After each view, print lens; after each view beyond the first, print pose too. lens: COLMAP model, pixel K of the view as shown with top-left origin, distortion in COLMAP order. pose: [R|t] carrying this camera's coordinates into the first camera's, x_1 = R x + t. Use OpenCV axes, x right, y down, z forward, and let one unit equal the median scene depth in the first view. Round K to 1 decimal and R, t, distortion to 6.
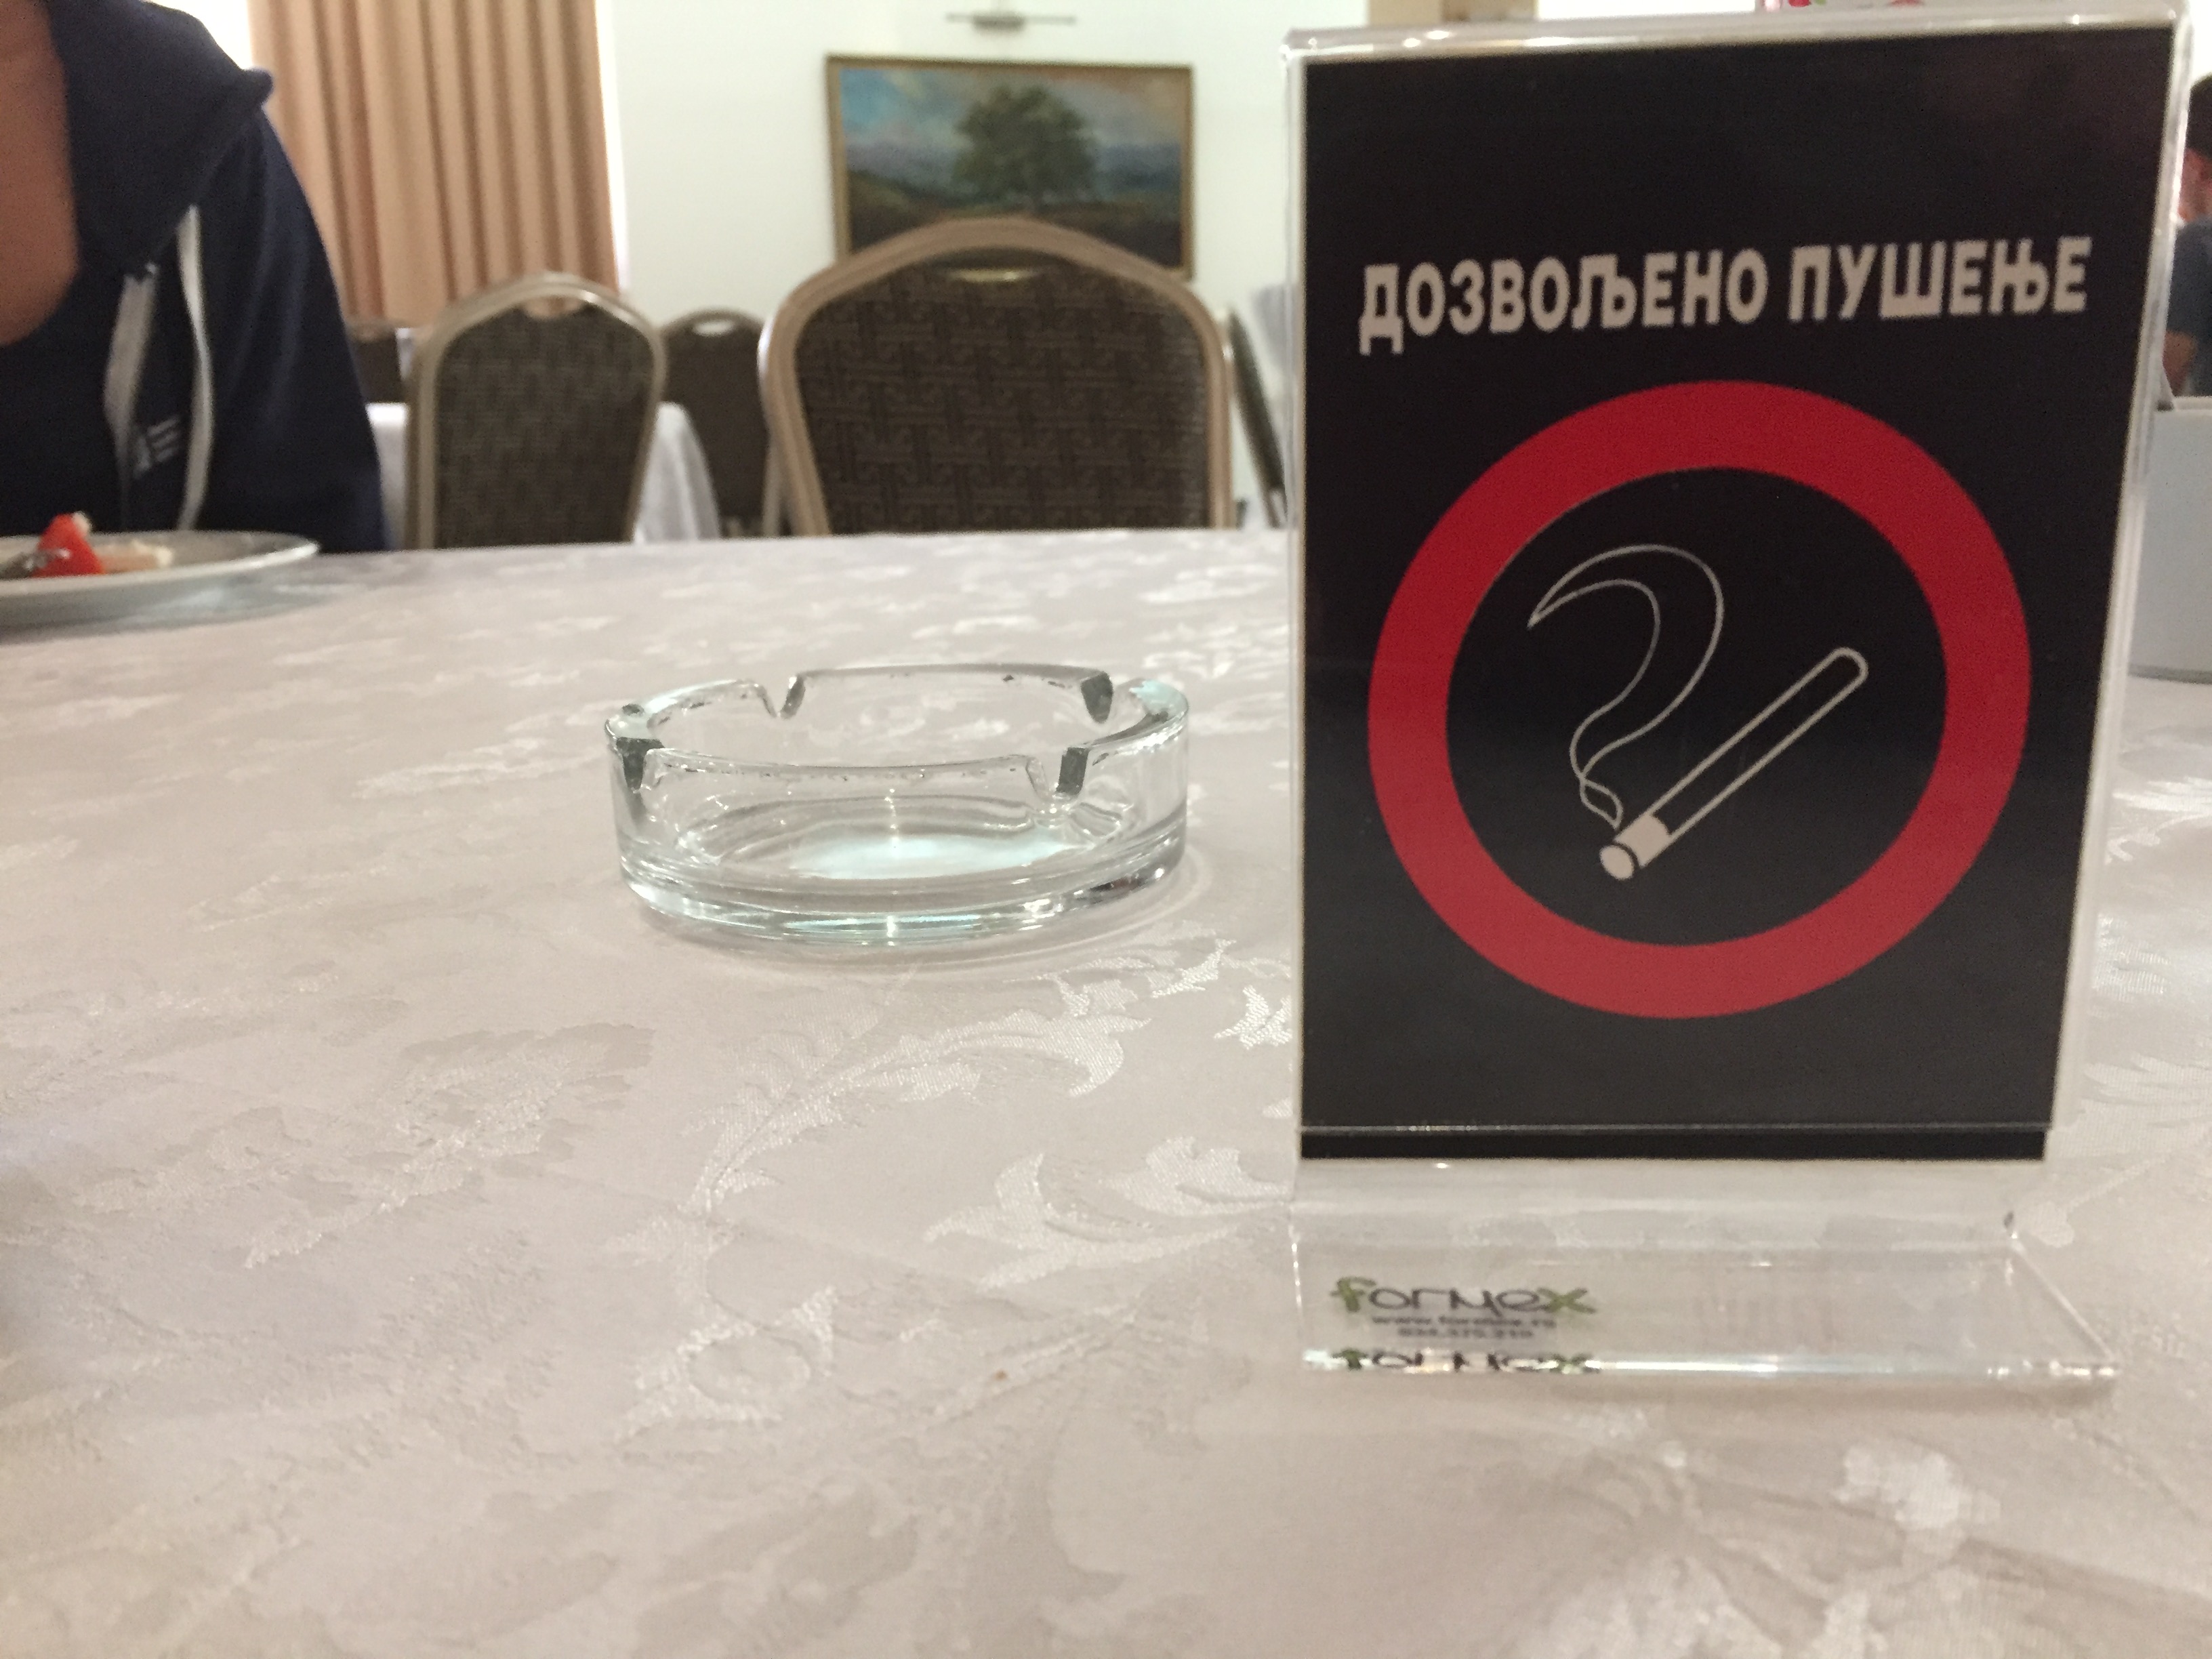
lens RADIAL K [[1860.9, 0, 1106.0], [0, 1860.9, 829.5], [0, 0, 1]] dist [0.052382, -0.096636]
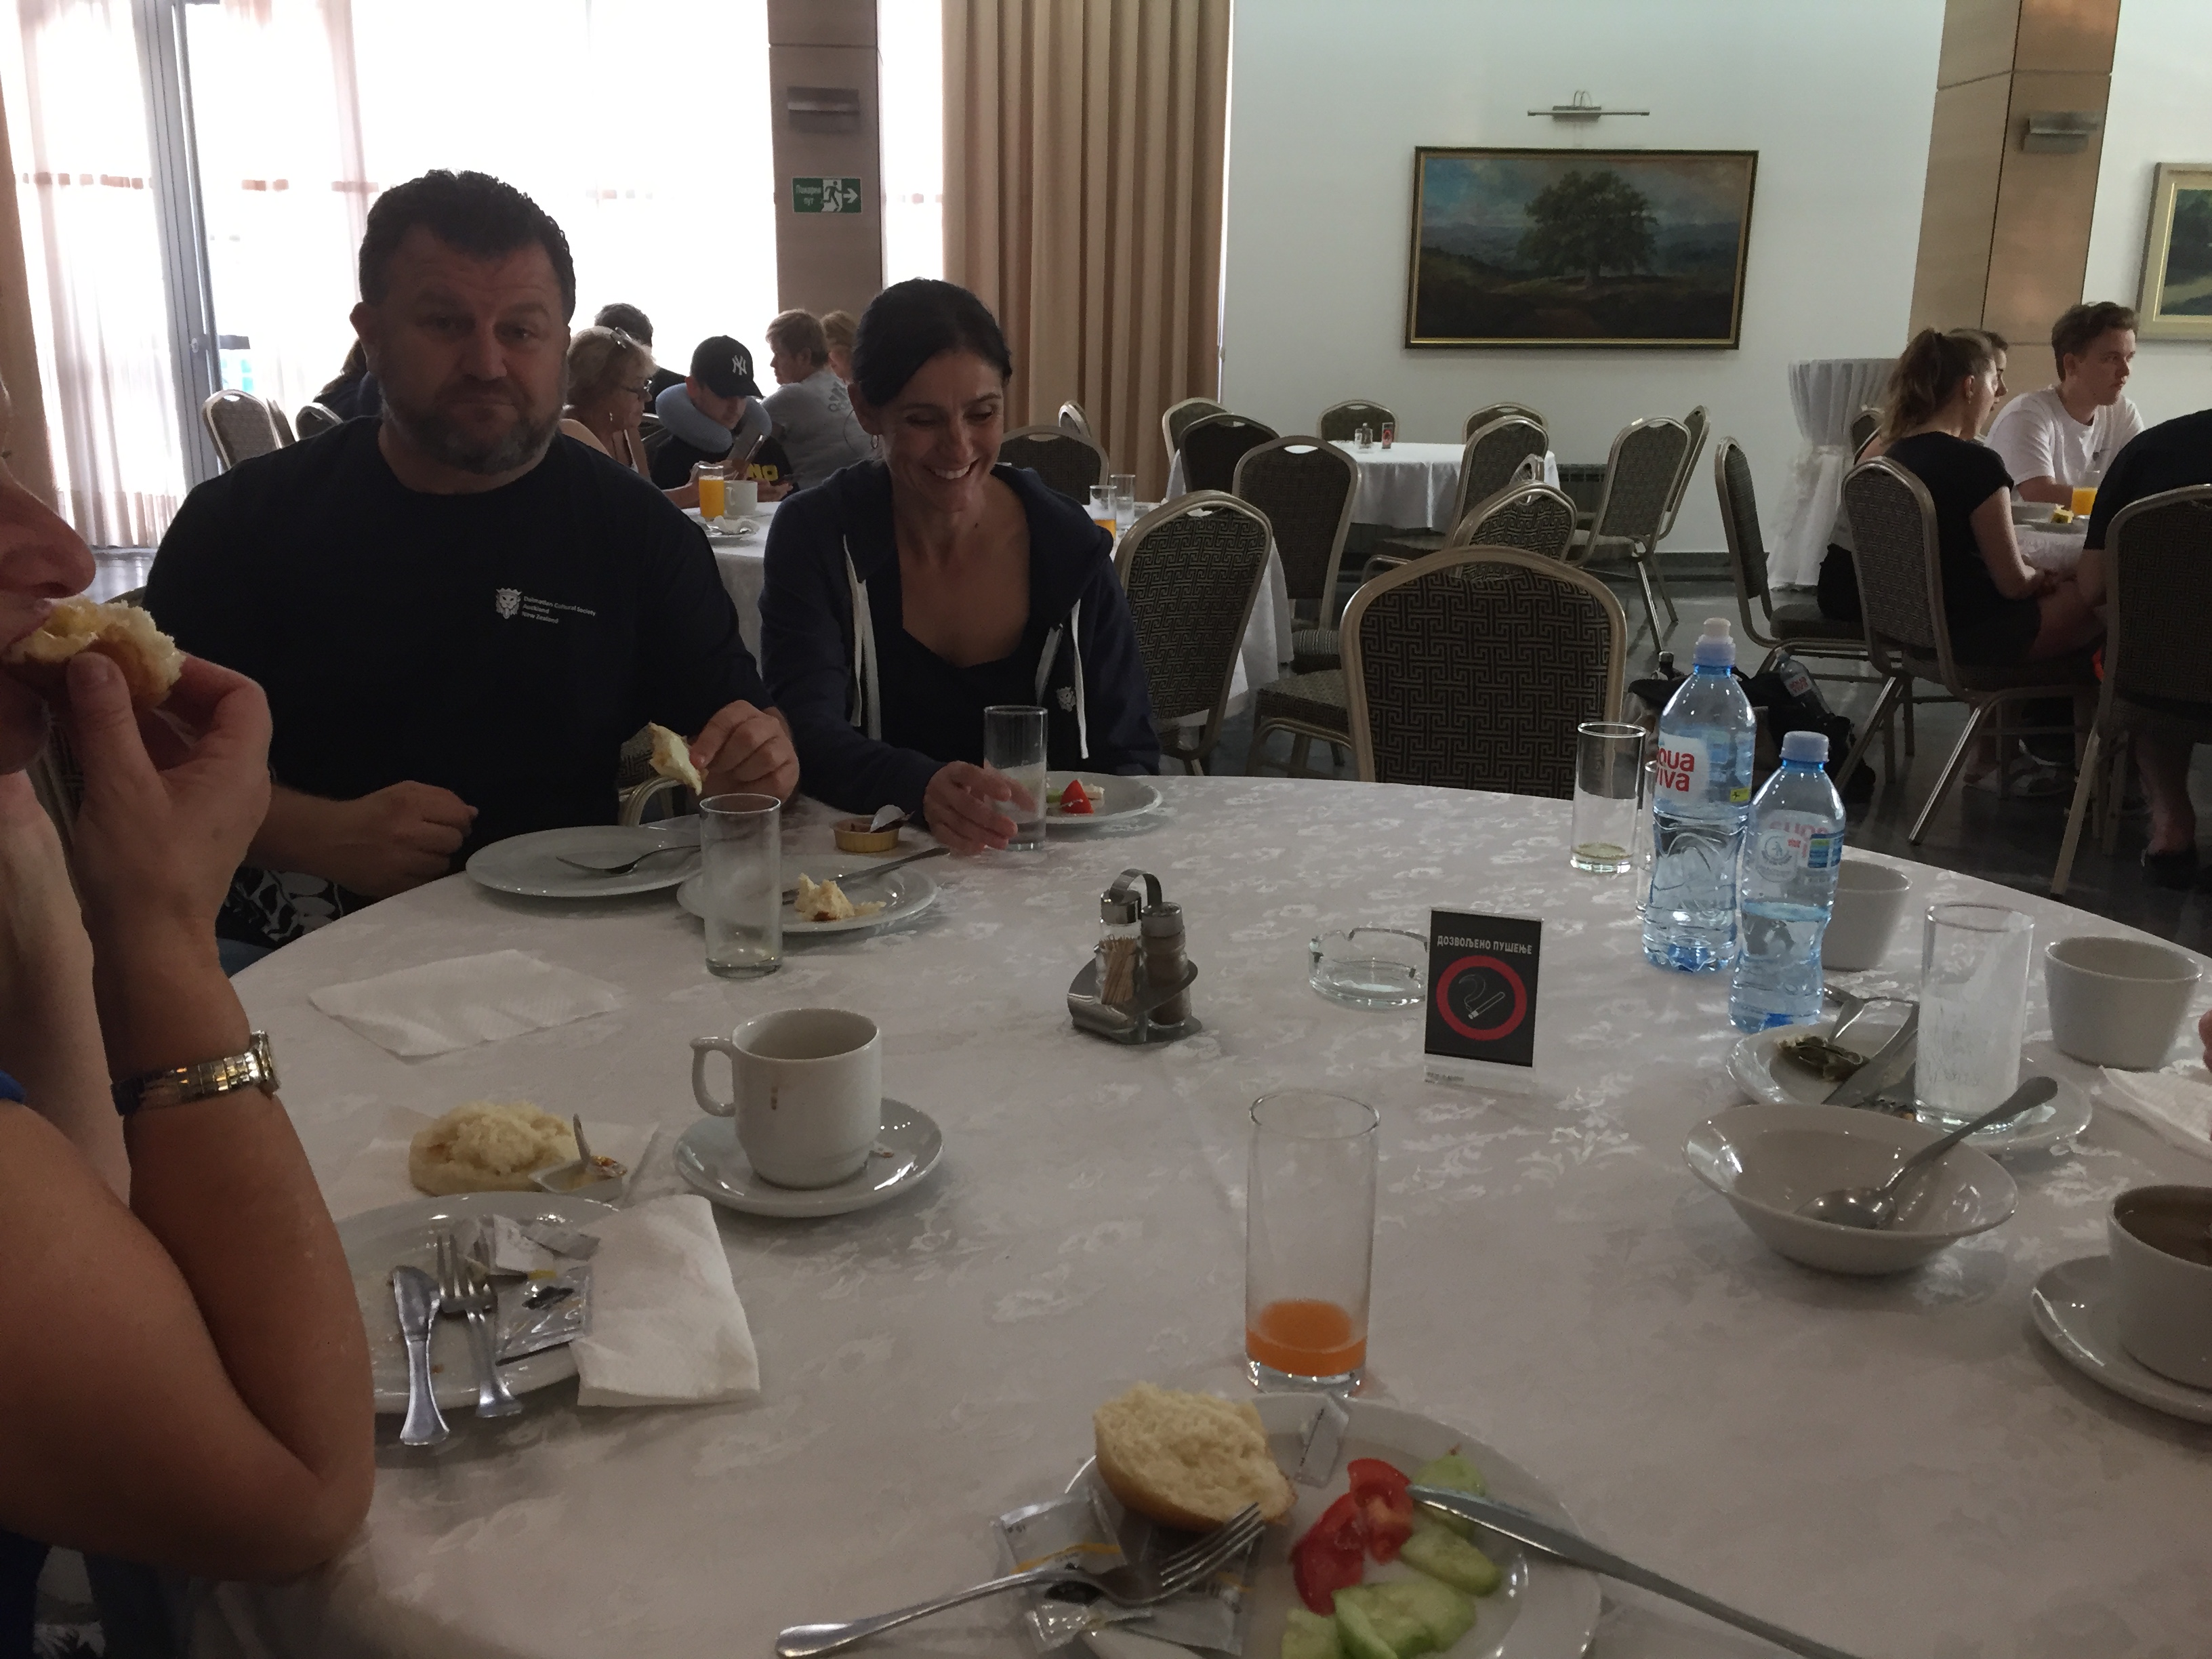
lens RADIAL K [[1860.9, 0, 1106.0], [0, 1860.9, 829.5], [0, 0, 1]] dist [0.052382, -0.096636]
pose [[0.957711, 0.103427, -0.268501, 0.087619], [-0.098858, 0.994633, 0.030518, -0.086819], [0.270216, -0.002684, 0.962796, -0.699431]]
